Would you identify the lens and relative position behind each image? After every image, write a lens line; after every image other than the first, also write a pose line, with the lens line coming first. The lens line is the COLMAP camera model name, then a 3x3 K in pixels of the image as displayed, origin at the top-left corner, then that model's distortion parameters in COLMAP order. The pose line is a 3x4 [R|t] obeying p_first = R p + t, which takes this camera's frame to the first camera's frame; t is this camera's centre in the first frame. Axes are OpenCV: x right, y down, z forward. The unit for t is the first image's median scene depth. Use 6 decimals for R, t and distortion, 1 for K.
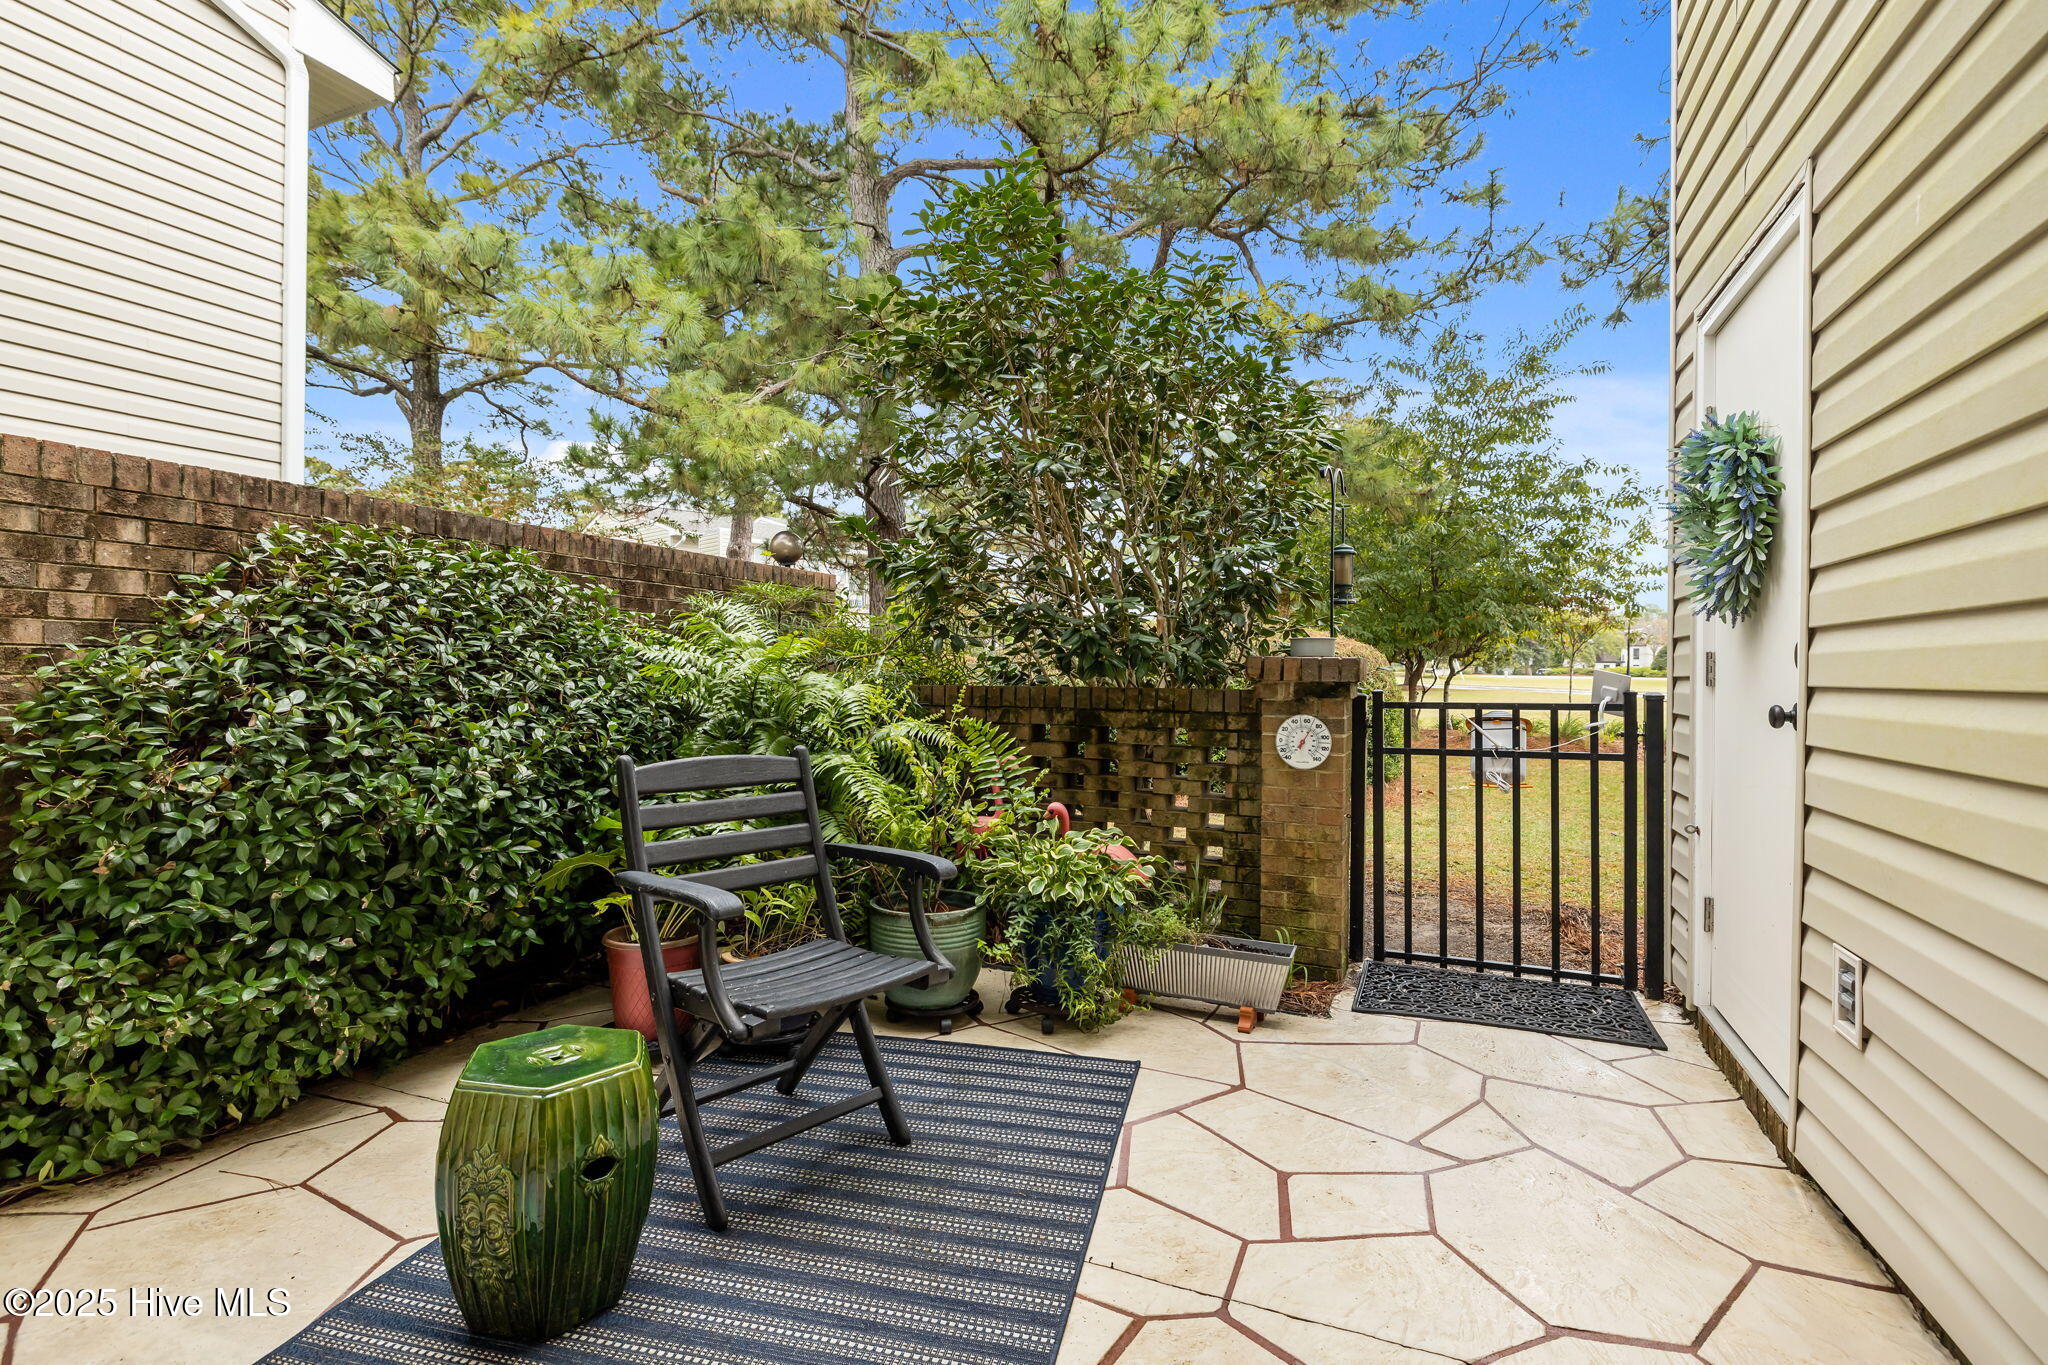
lens RADIAL K [[952.1, 0, 1021.4], [0, 952.1, 695.3], [0, 0, 1]] dist [-0.001286, -0.000148]
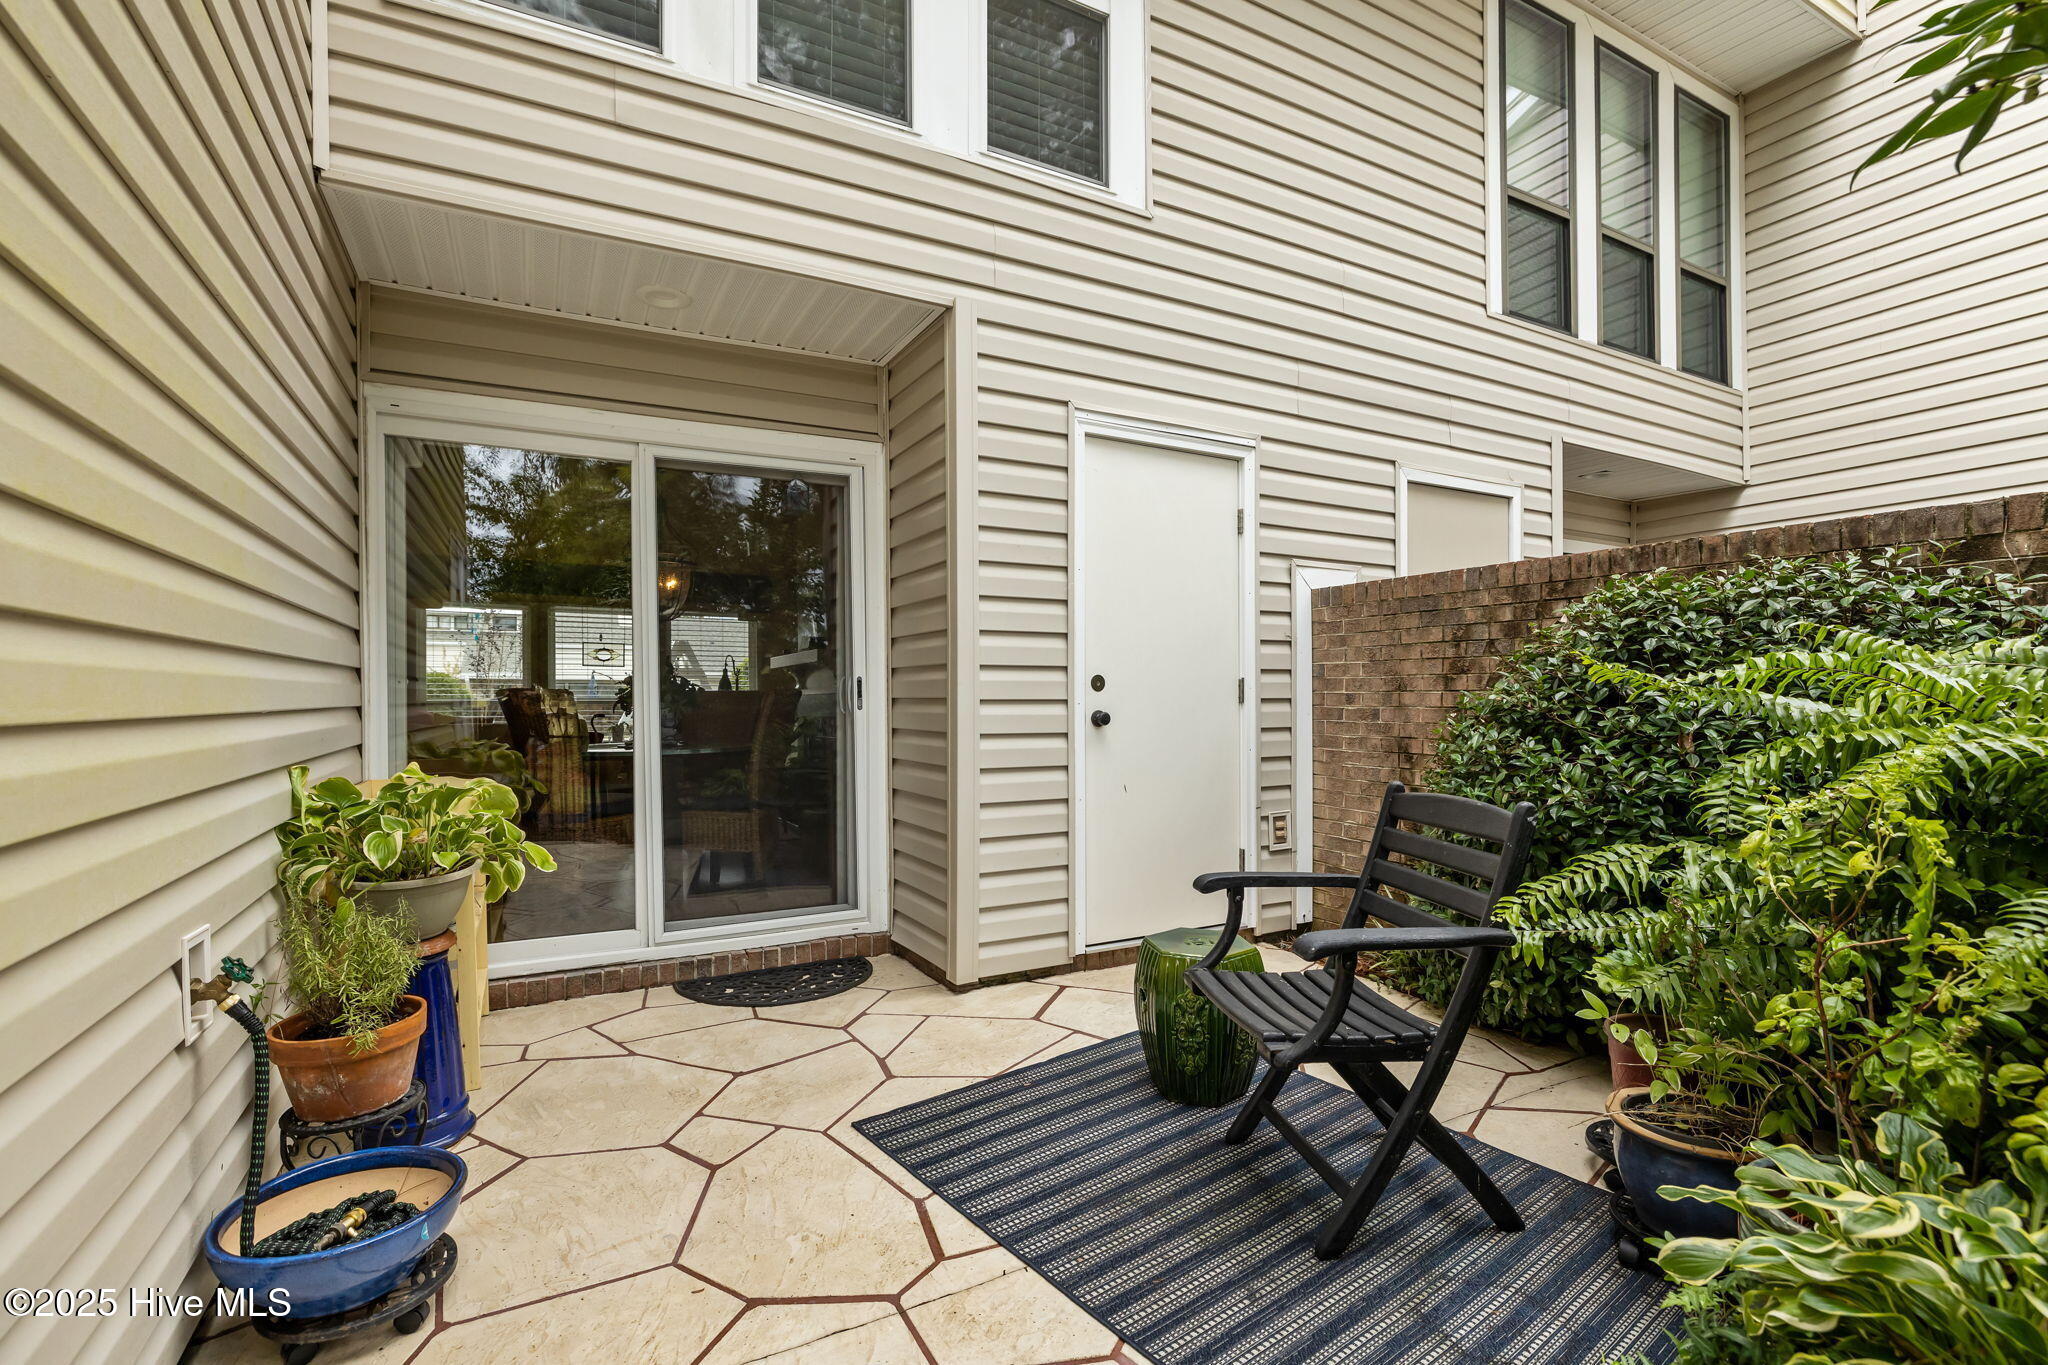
lens RADIAL K [[952.1, 0, 1021.4], [0, 952.1, 695.3], [0, 0, 1]] dist [-0.001286, -0.000148]
pose [[-0.635348, -0.012987, -0.772116, 0.768137], [-0.023645, 0.999717, 0.002642, -0.028879], [0.771864, 0.019935, -0.635476, 1.427661]]
